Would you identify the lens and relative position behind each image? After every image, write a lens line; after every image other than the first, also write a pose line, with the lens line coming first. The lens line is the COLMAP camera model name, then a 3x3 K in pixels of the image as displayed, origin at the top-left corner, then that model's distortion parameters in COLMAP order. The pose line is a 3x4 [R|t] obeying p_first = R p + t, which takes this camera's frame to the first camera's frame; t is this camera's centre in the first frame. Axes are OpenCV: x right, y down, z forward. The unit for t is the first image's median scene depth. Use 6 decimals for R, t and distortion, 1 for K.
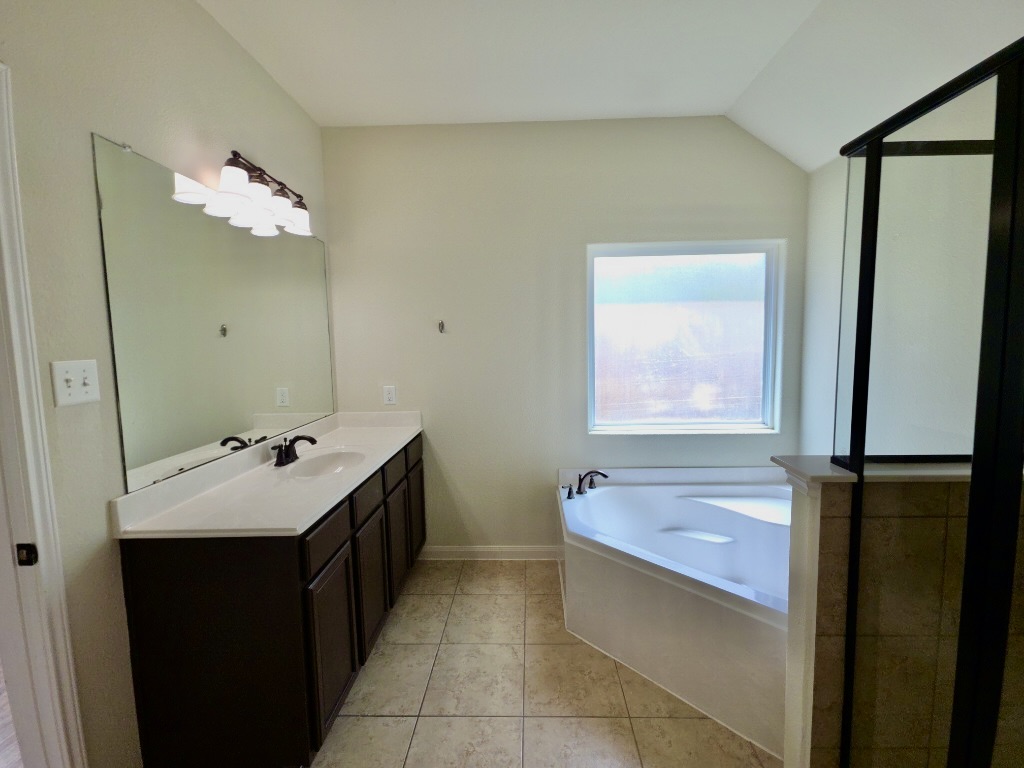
lens RADIAL K [[438.6, 0, 517.5], [0, 438.6, 380.9], [0, 0, 1]] dist [-0.002208, -0.000641]
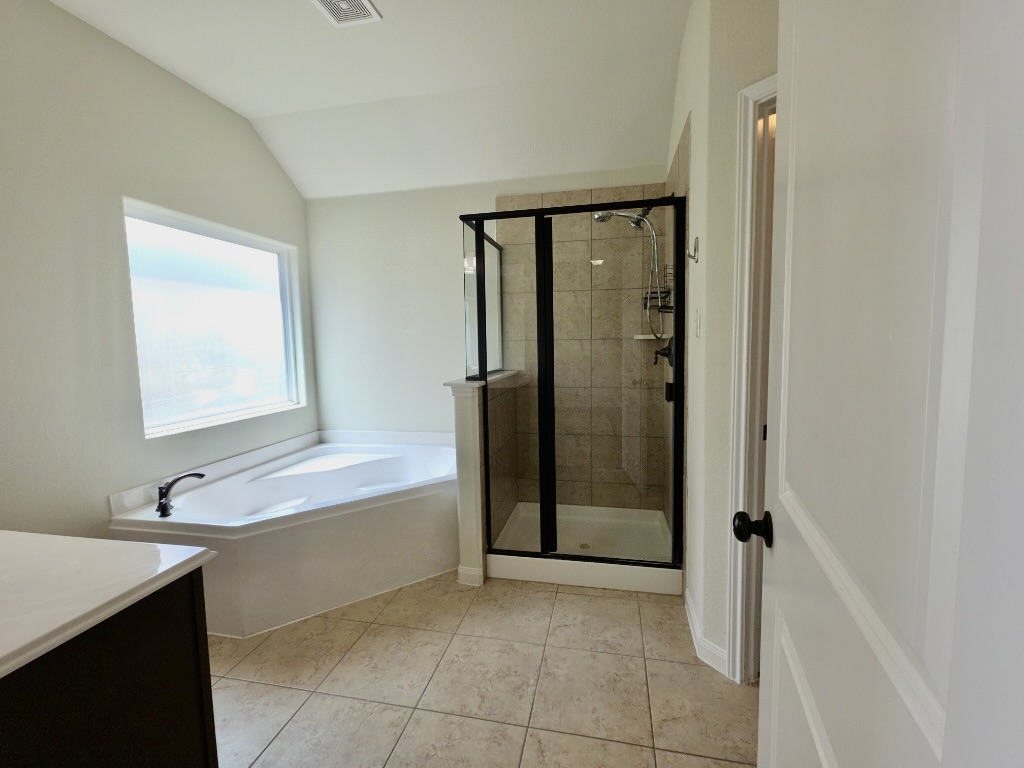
lens RADIAL K [[438.6, 0, 519.5], [0, 438.6, 383.2], [0, 0, 1]] dist [-0.002208, -0.000641]
pose [[0.178984, -0.080661, 0.980540, -0.526958], [0.109362, 0.992088, 0.061649, 0.050475], [-0.977755, 0.096200, 0.186389, 0.200952]]
